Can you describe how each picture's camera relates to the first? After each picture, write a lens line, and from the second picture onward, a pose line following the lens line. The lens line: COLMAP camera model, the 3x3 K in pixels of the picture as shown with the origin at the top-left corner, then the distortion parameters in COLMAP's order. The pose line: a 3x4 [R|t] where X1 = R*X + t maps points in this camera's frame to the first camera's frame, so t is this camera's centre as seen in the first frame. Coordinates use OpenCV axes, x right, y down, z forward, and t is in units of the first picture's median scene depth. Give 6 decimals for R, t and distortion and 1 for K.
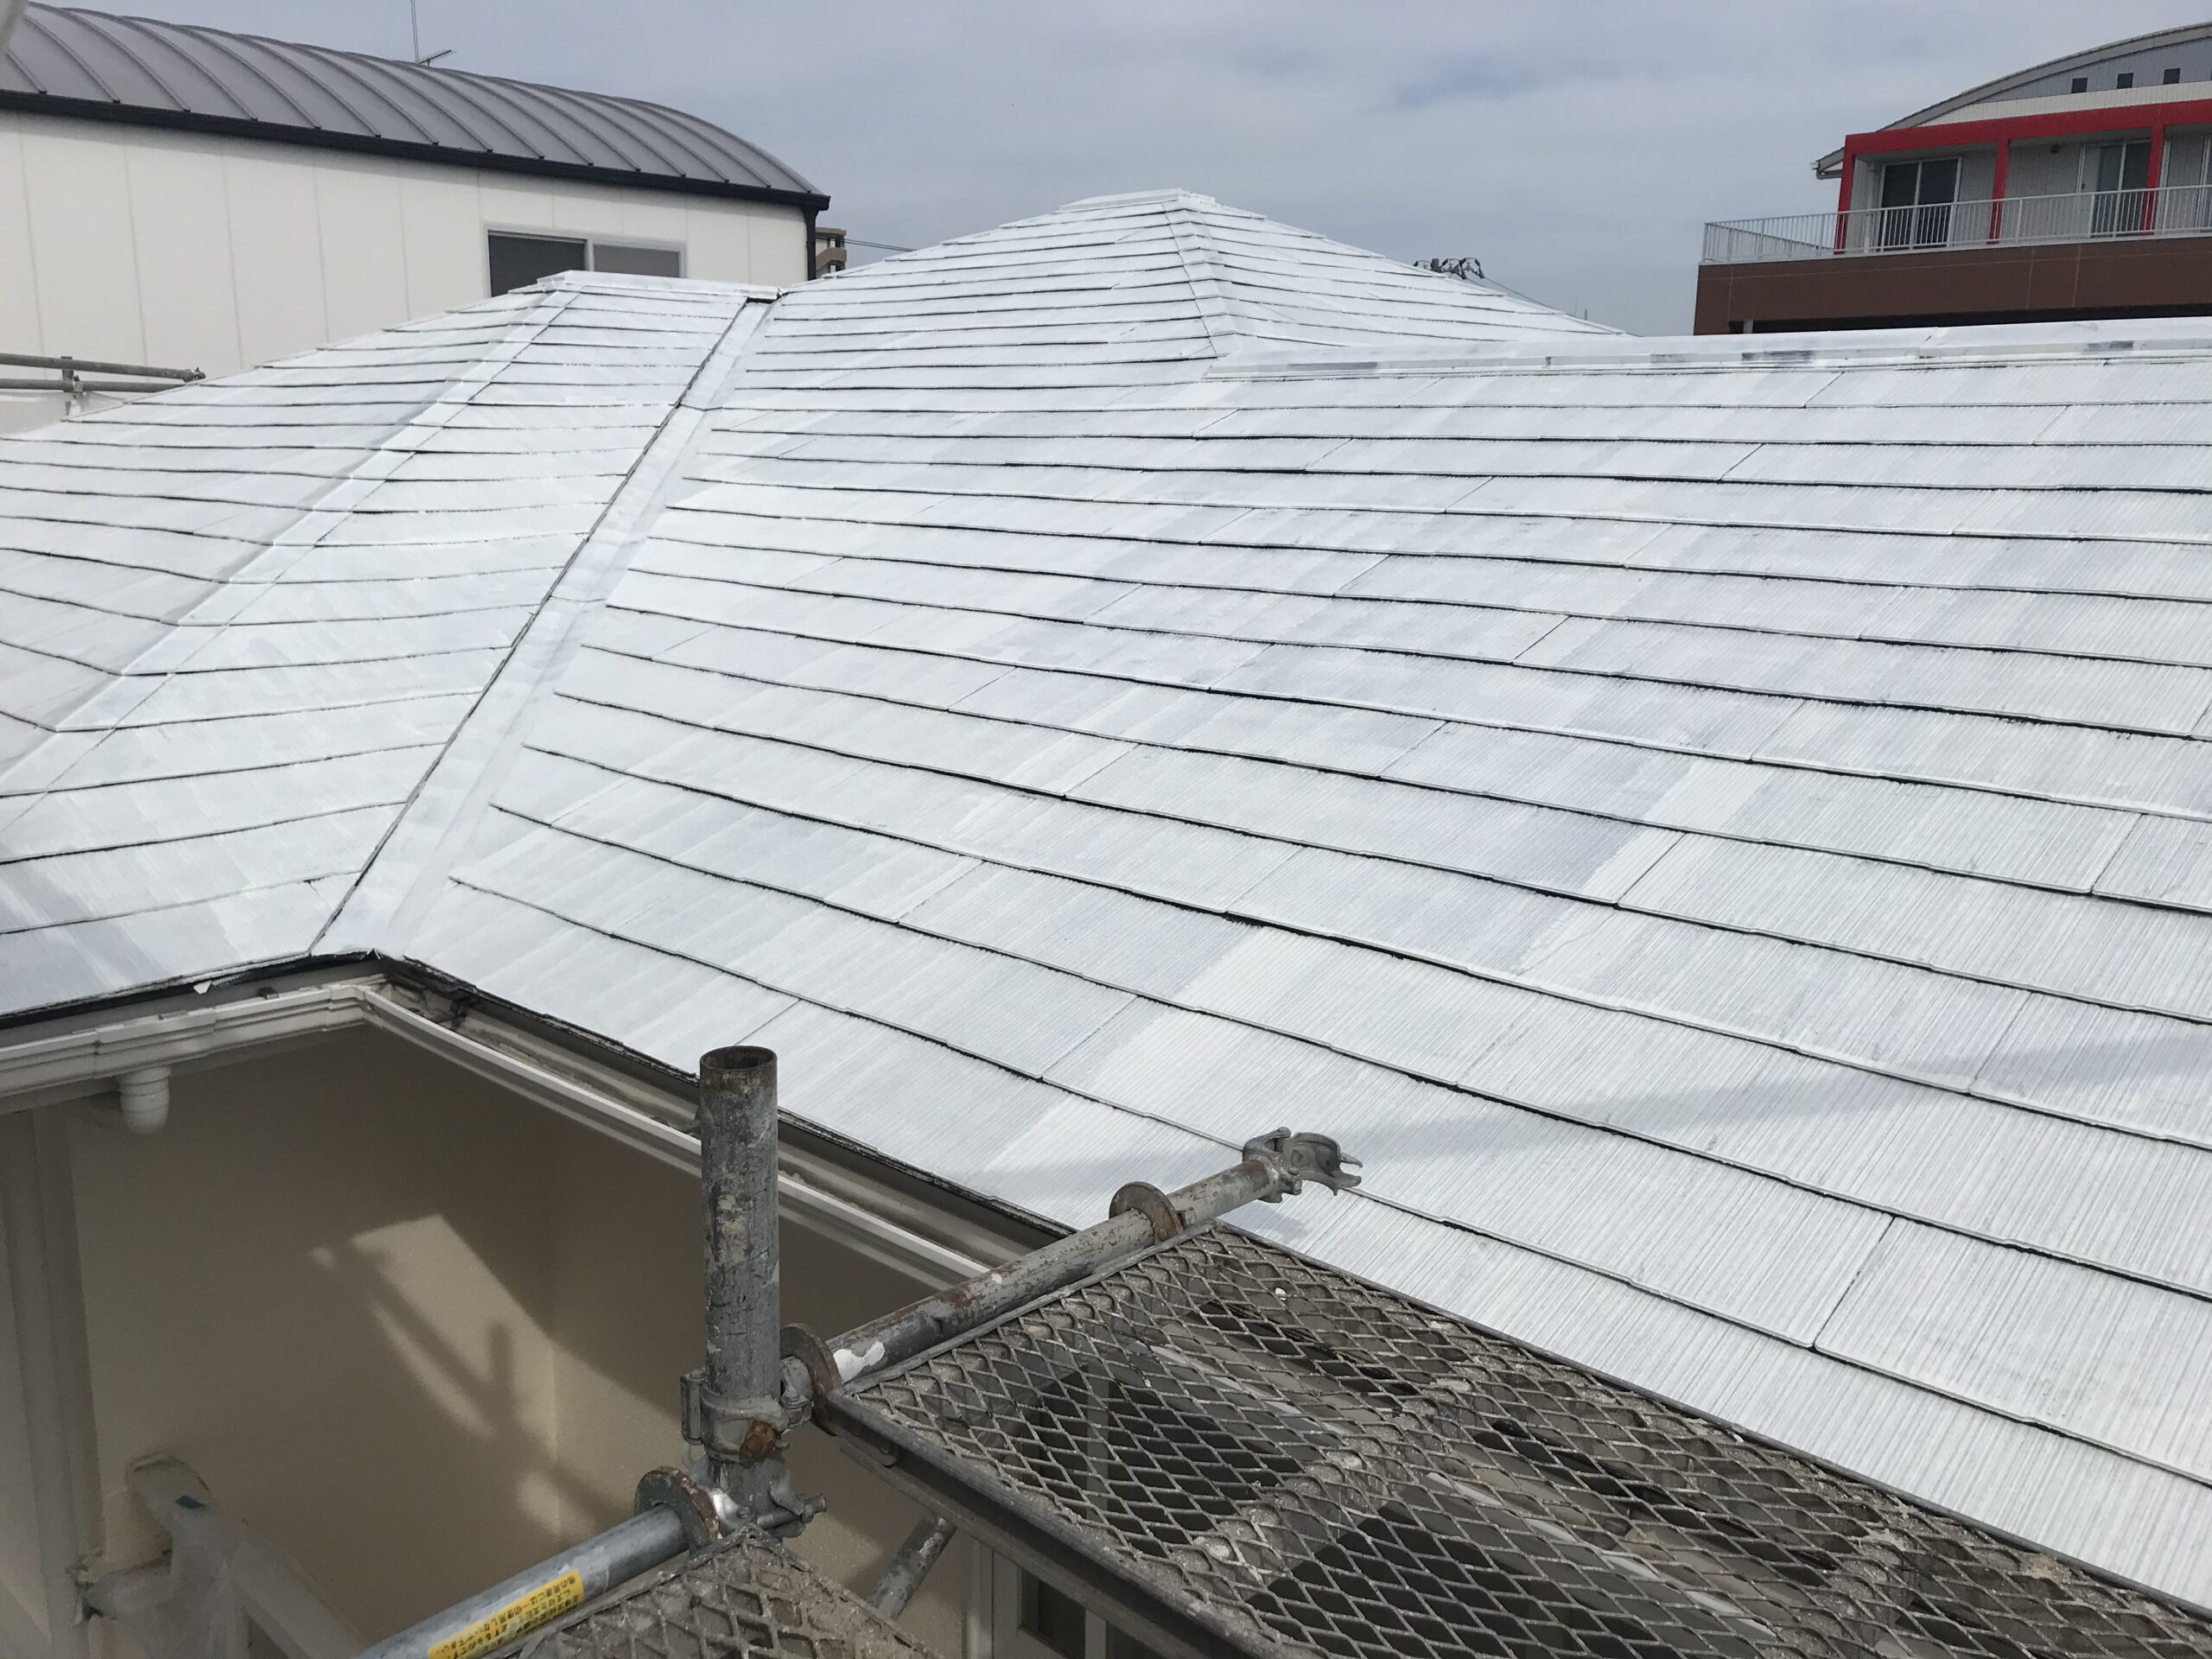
lens RADIAL K [[1826.9, 0, 1106.7], [0, 1826.9, 826.0], [0, 0, 1]] dist [0.057960, -0.071947]
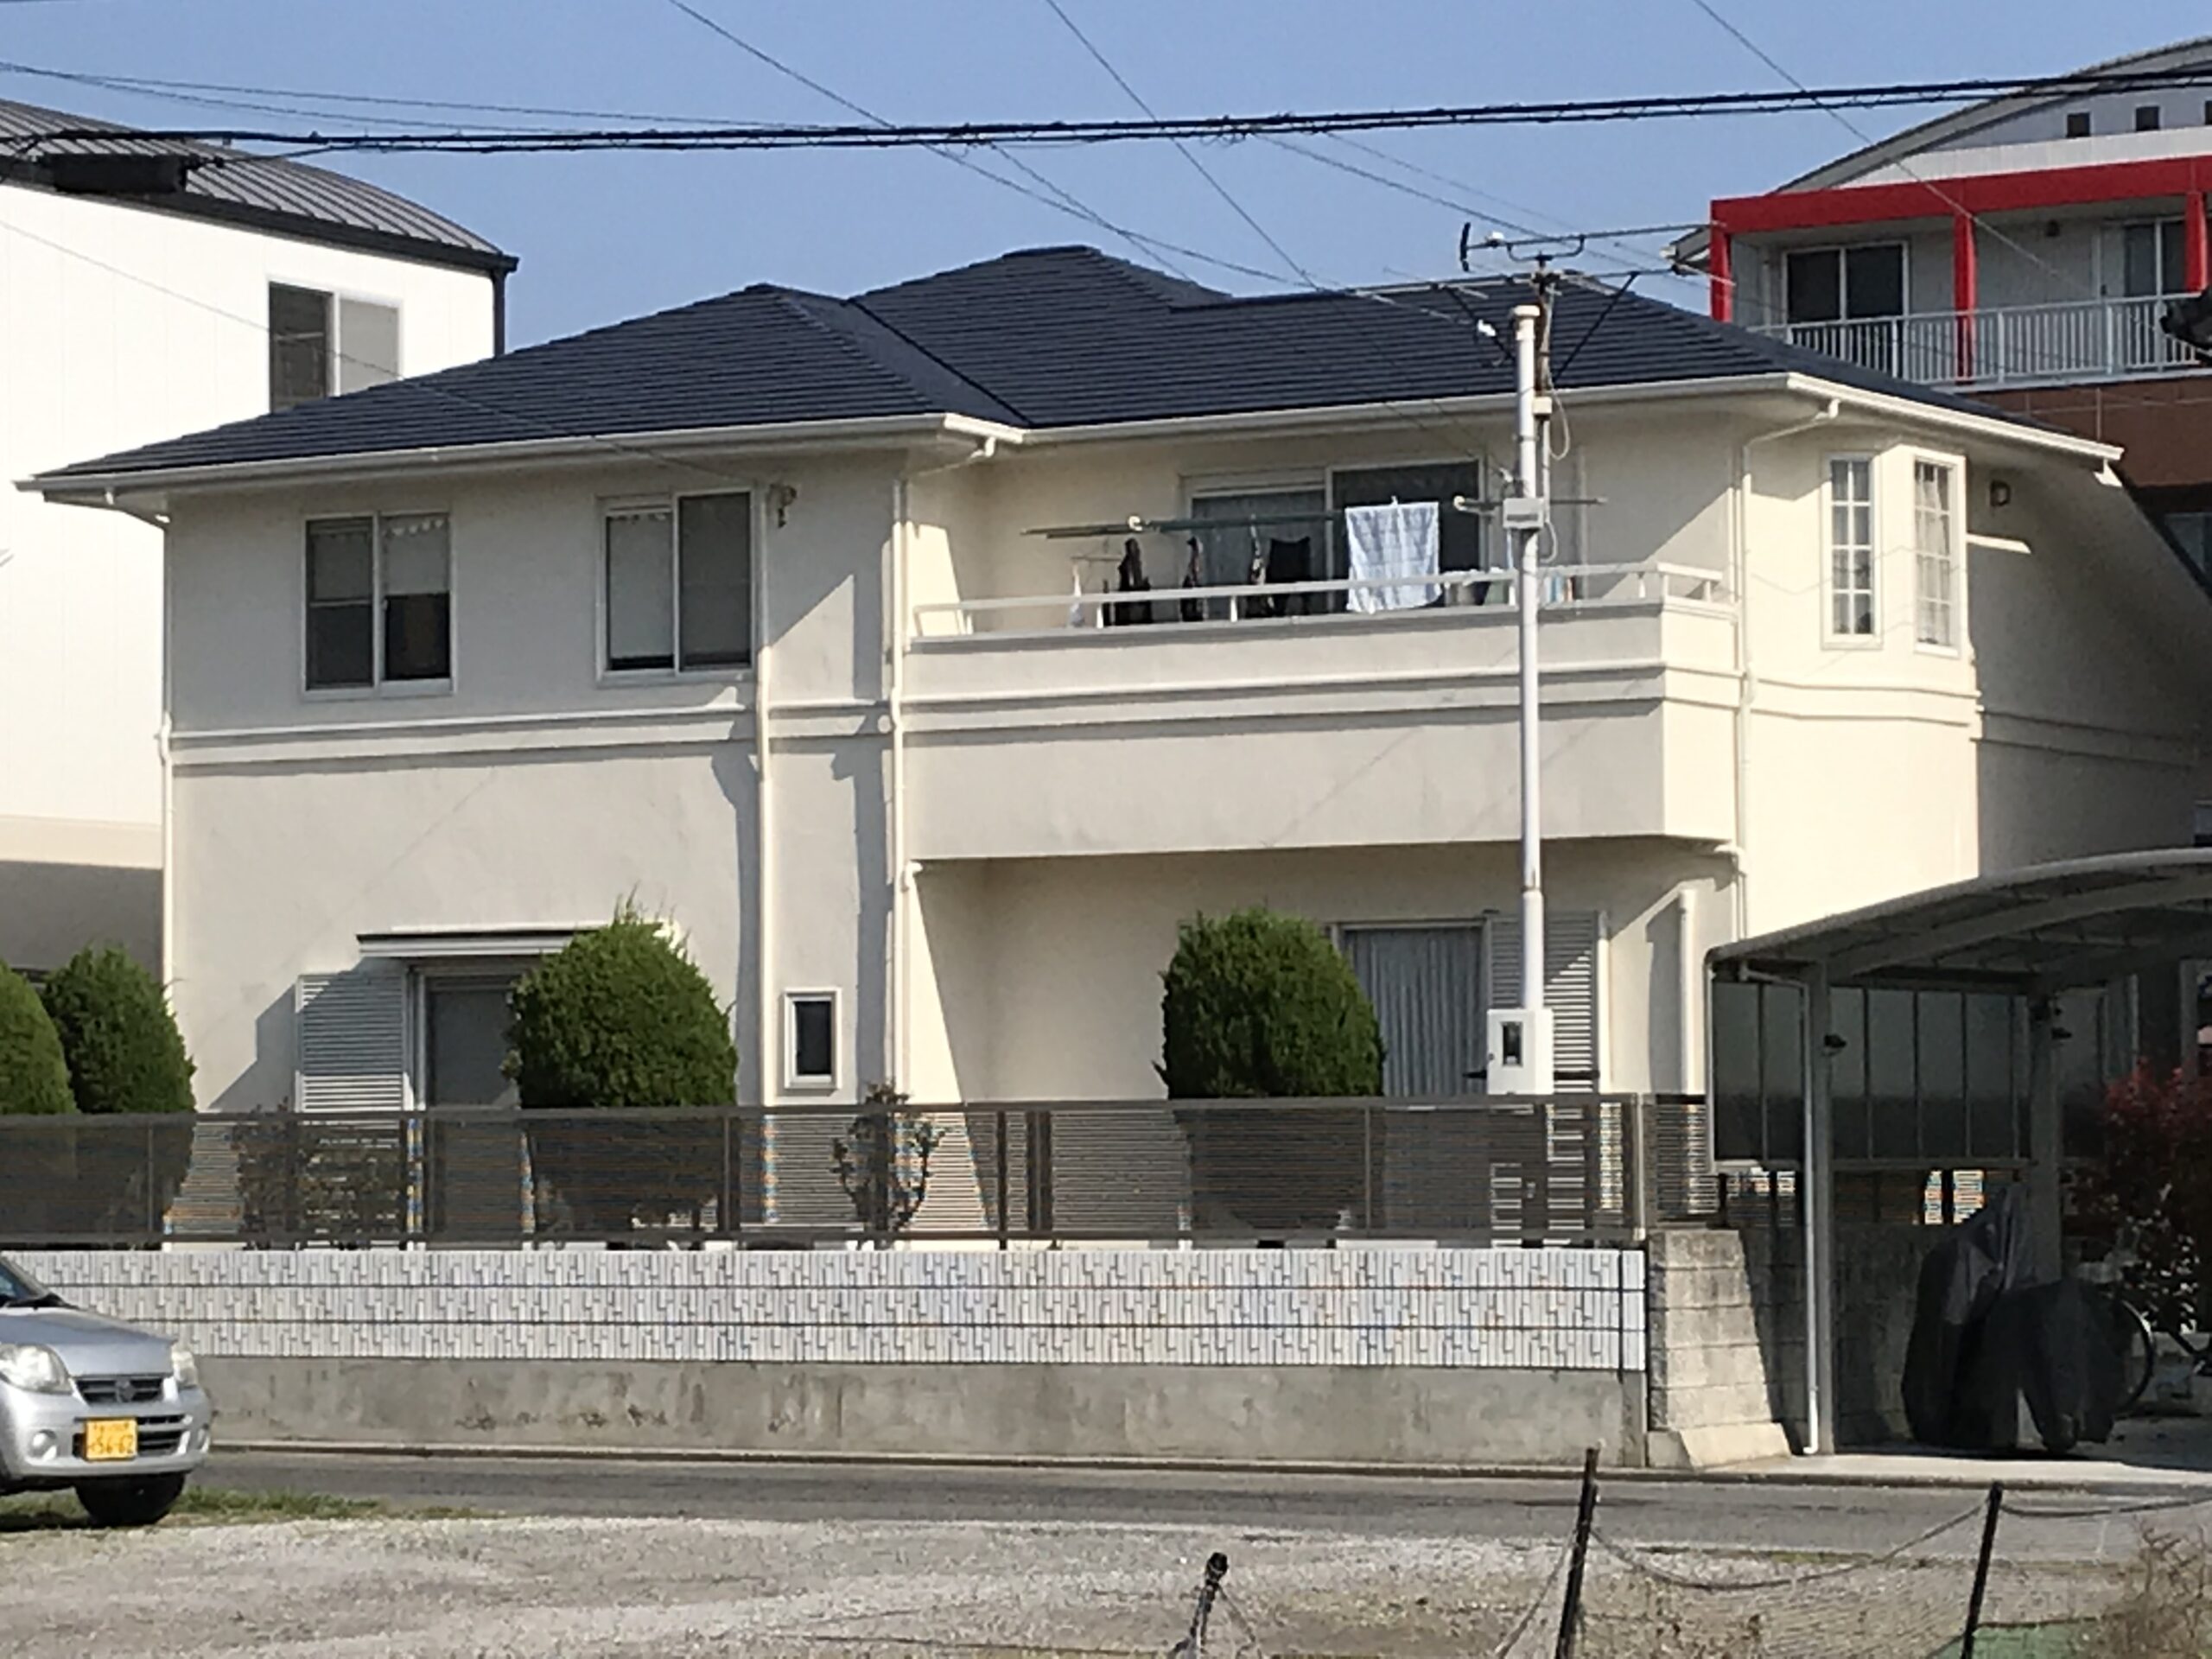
lens RADIAL K [[6779.8, 0, 1106.2], [0, 6779.8, 829.4], [0, 0, 1]] dist [0.387739, 0.000000]
pose [[0.970864, -0.005060, 0.239577, -0.285773], [0.066048, 0.966701, -0.247237, 0.324079], [-0.230348, 0.255857, 0.938870, -0.892311]]
